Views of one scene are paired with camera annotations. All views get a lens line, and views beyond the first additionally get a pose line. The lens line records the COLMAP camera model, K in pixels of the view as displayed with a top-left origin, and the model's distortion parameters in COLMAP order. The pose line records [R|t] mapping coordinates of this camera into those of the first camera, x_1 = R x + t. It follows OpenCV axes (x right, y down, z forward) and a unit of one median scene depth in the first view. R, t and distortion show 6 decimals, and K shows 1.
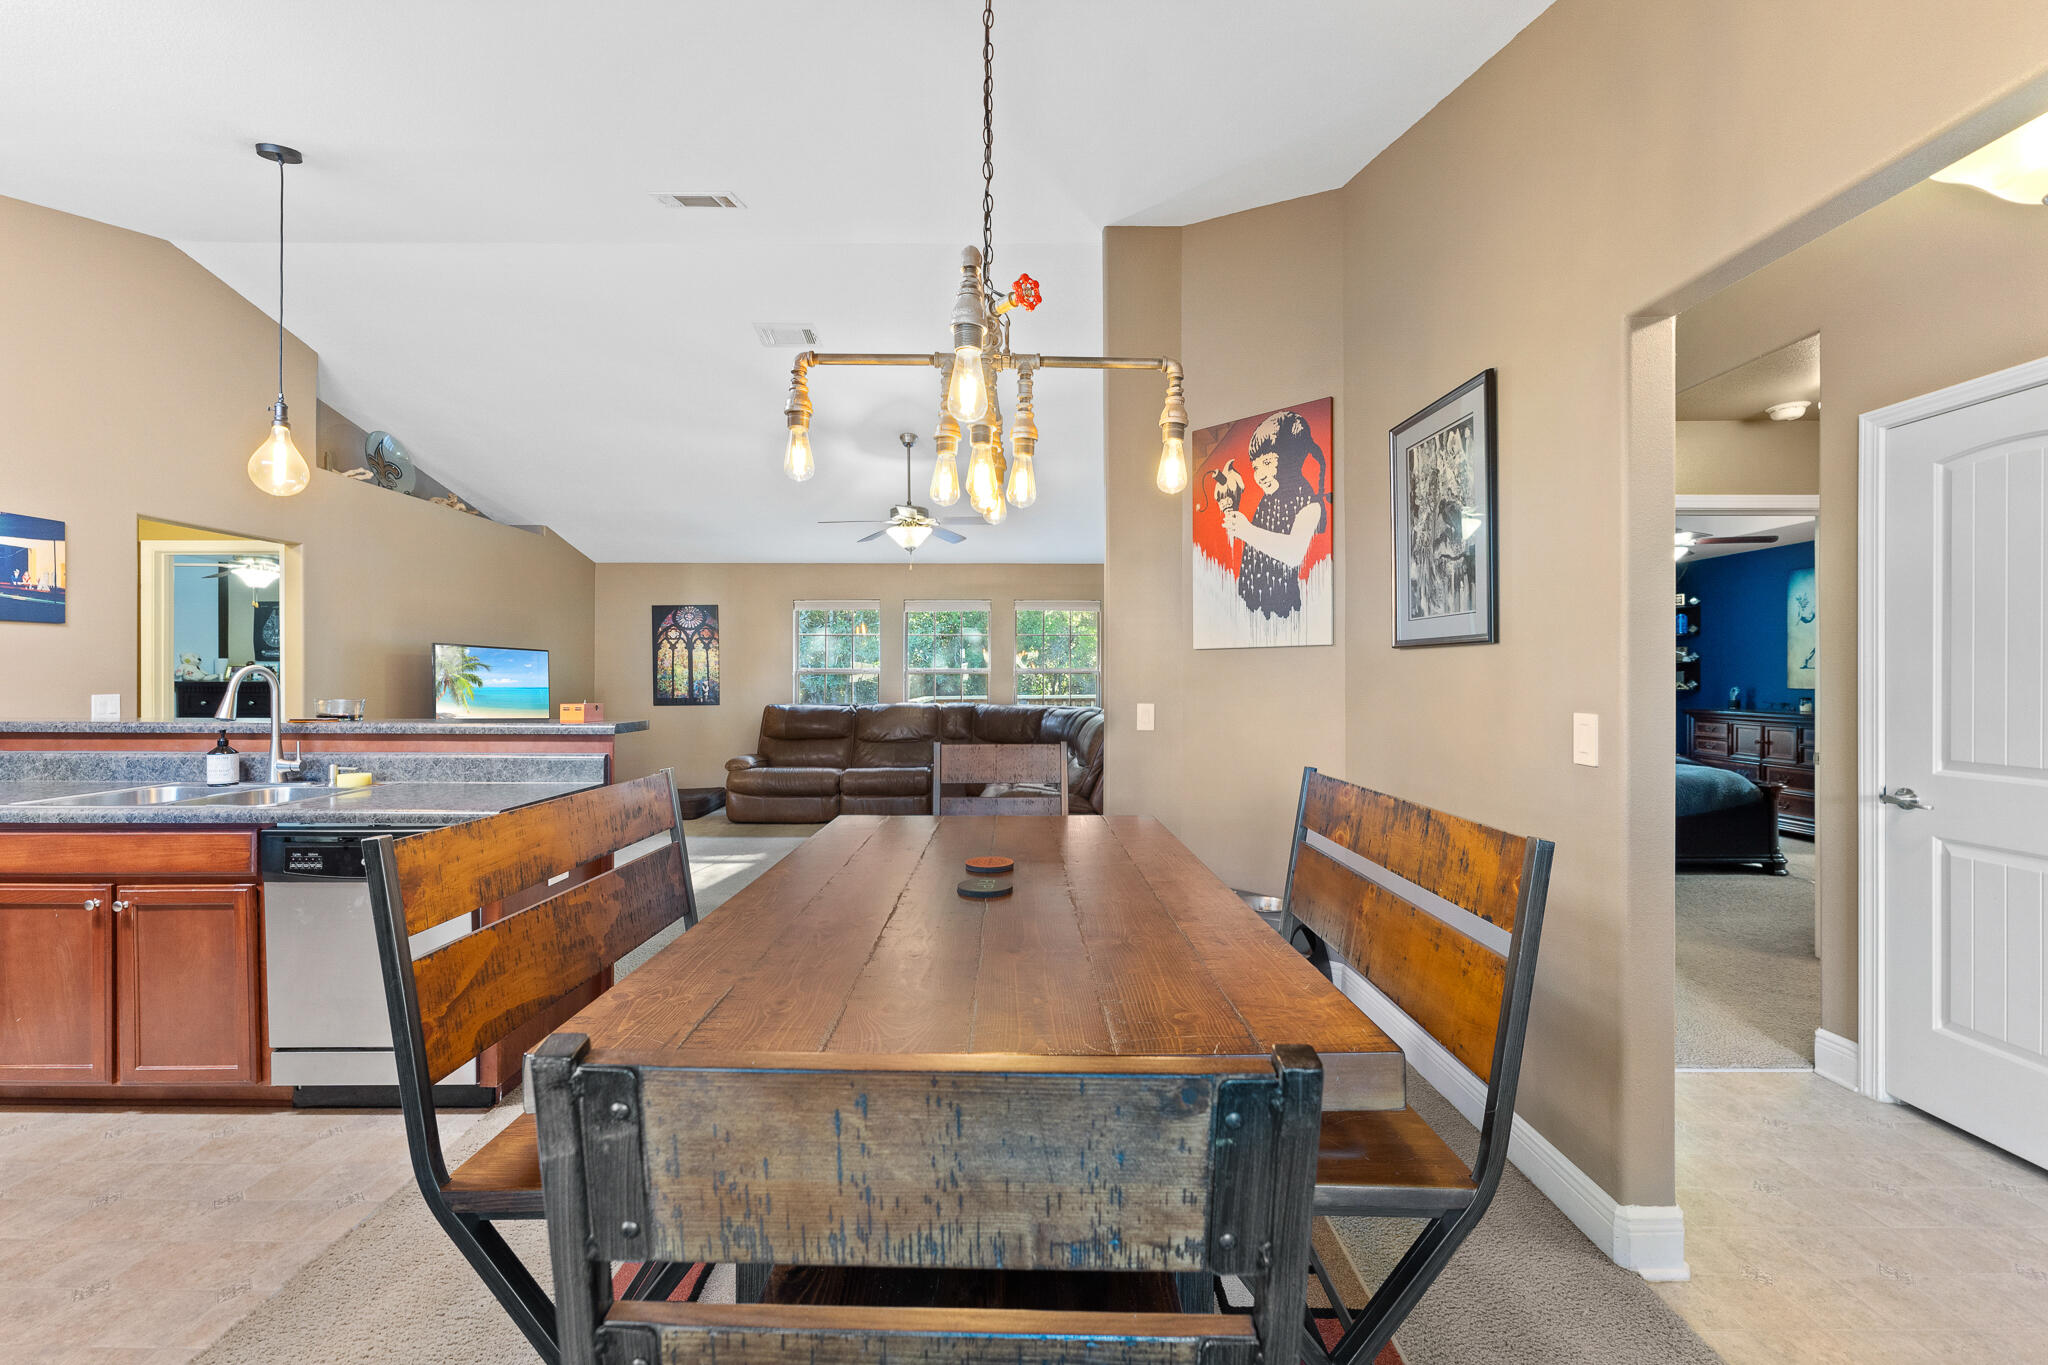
lens RADIAL K [[826.7, 0, 1017.2], [0, 826.7, 670.9], [0, 0, 1]] dist [-0.000088, -0.000338]
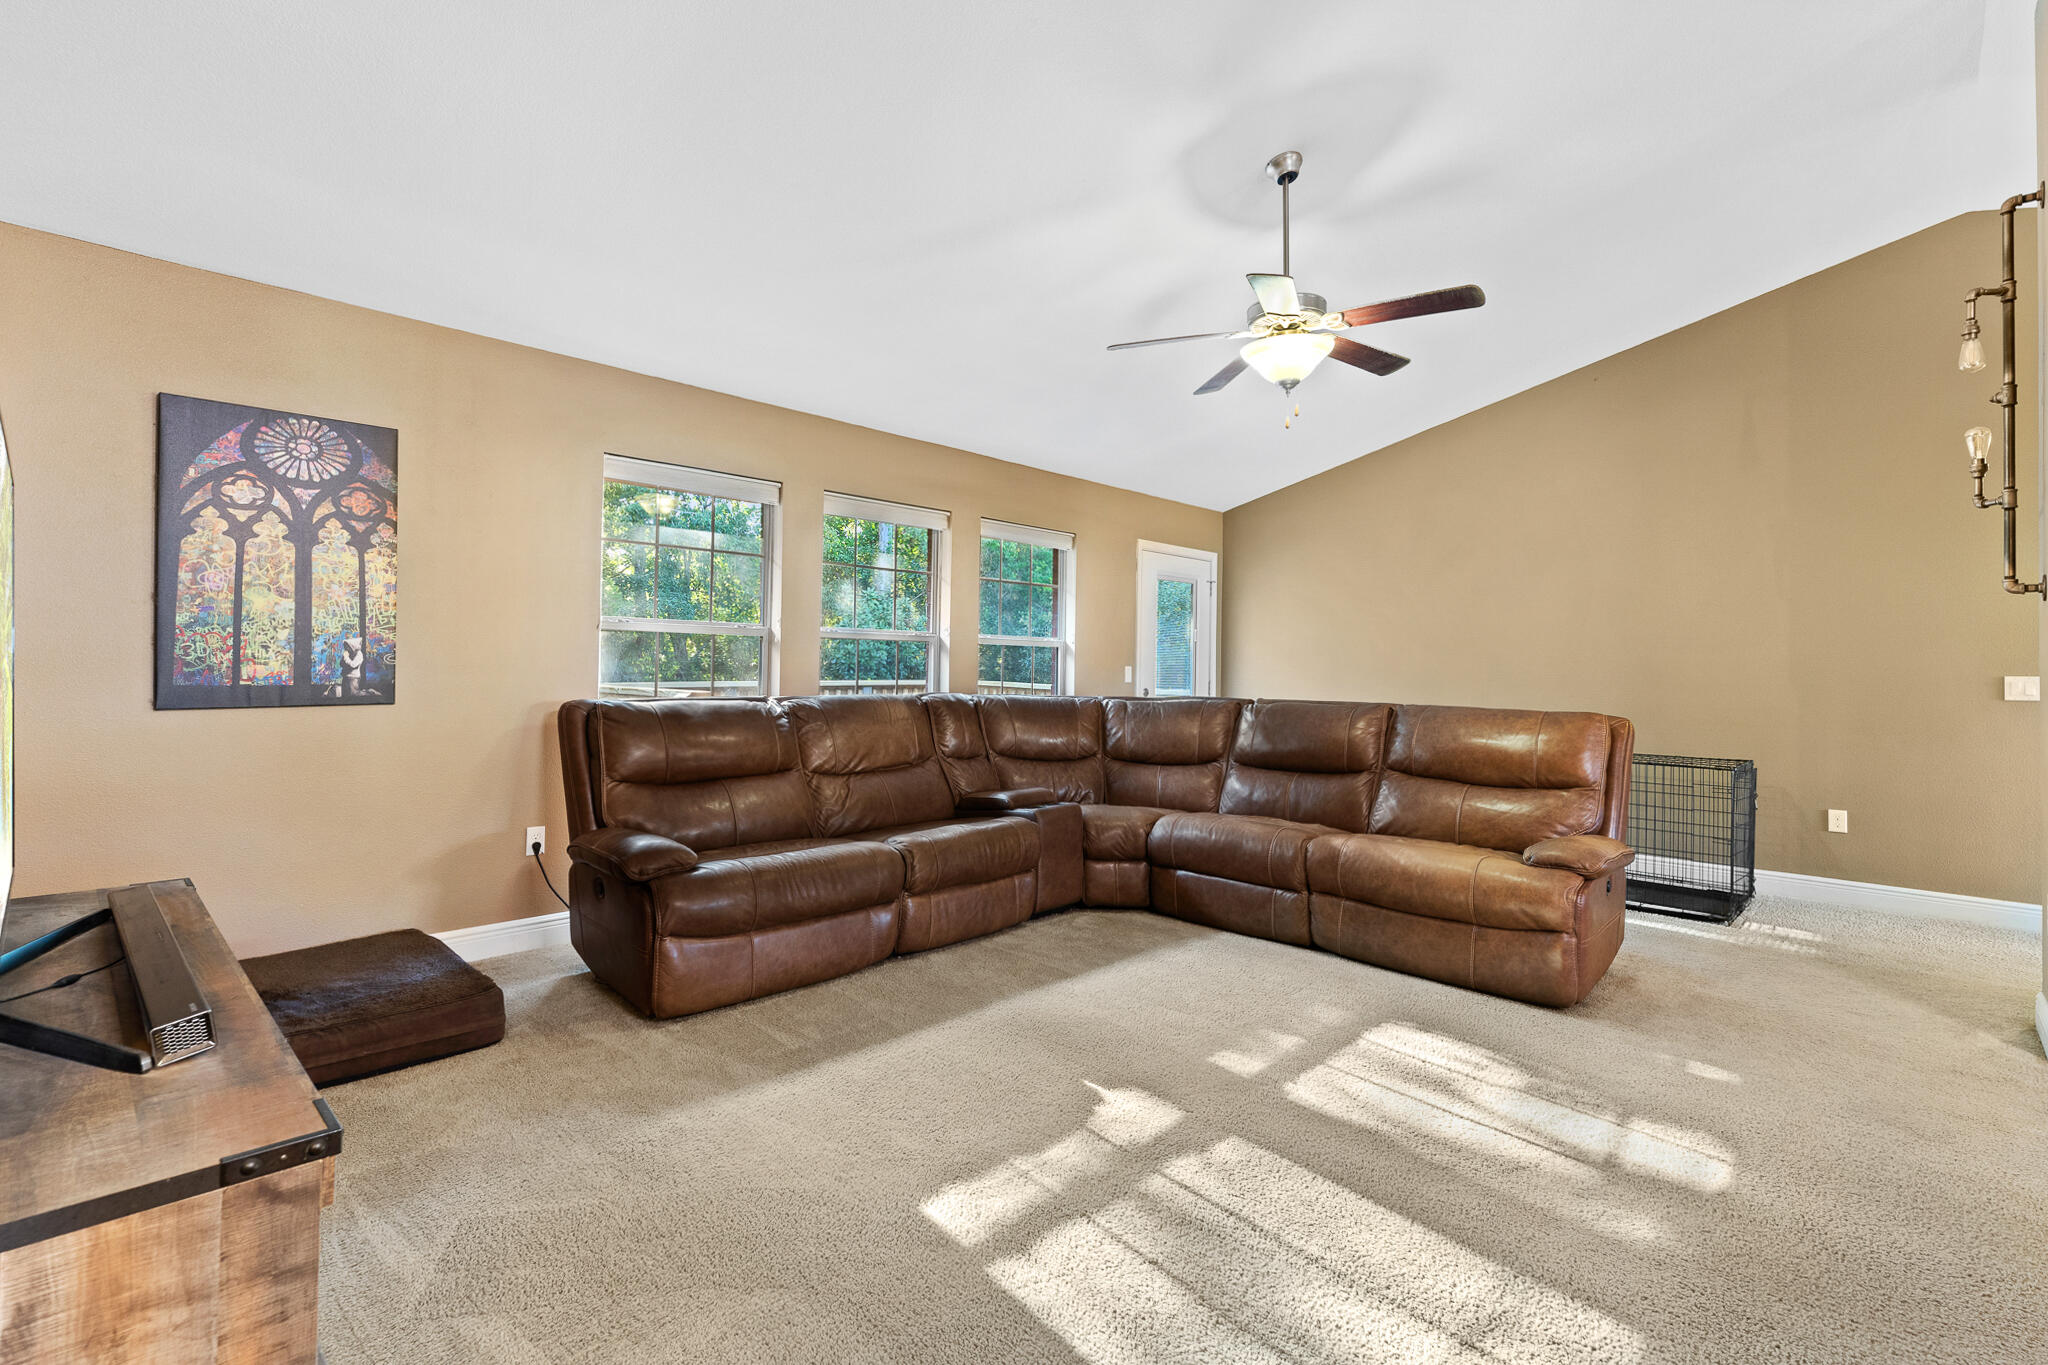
lens RADIAL K [[934.1, 0, 970.4], [0, 934.1, 658.7], [0, 0, 1]] dist [-0.005761, -0.000092]
pose [[0.700390, 0.017738, 0.713540, -1.057282], [-0.019082, 0.999799, -0.006125, 0.041679], [-0.713505, -0.009326, 0.700588, 1.175112]]
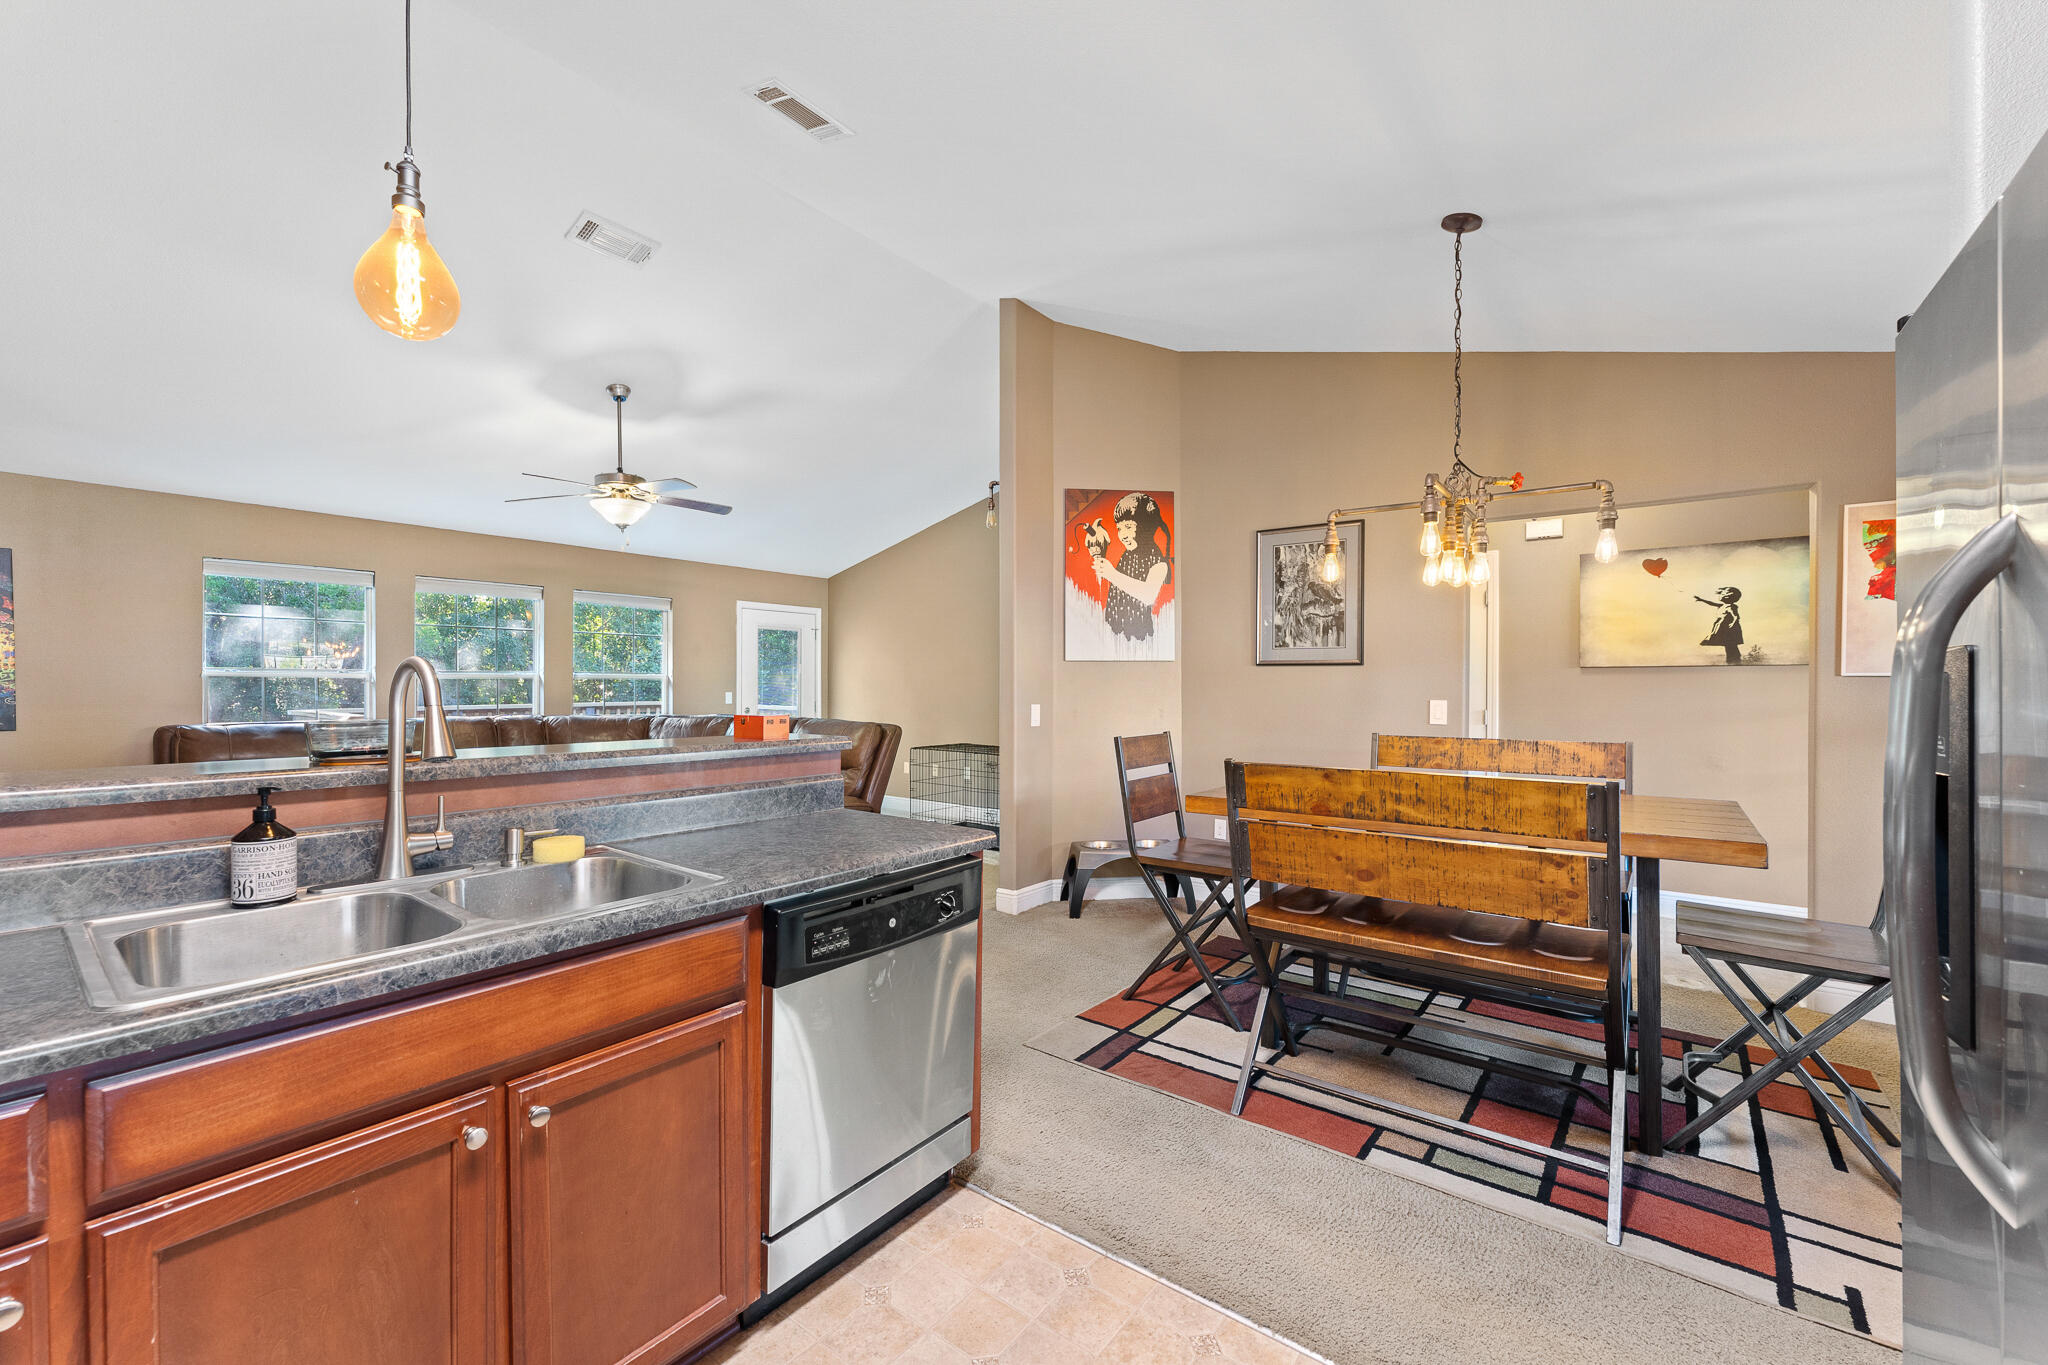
lens RADIAL K [[826.7, 0, 1014.6], [0, 826.7, 685.2], [0, 0, 1]] dist [-0.000088, -0.000338]
pose [[0.612333, 0.000652, 0.790600, -0.860994], [-0.008229, 0.999951, 0.005549, 0.004883], [-0.790557, -0.009904, 0.612308, 0.292173]]
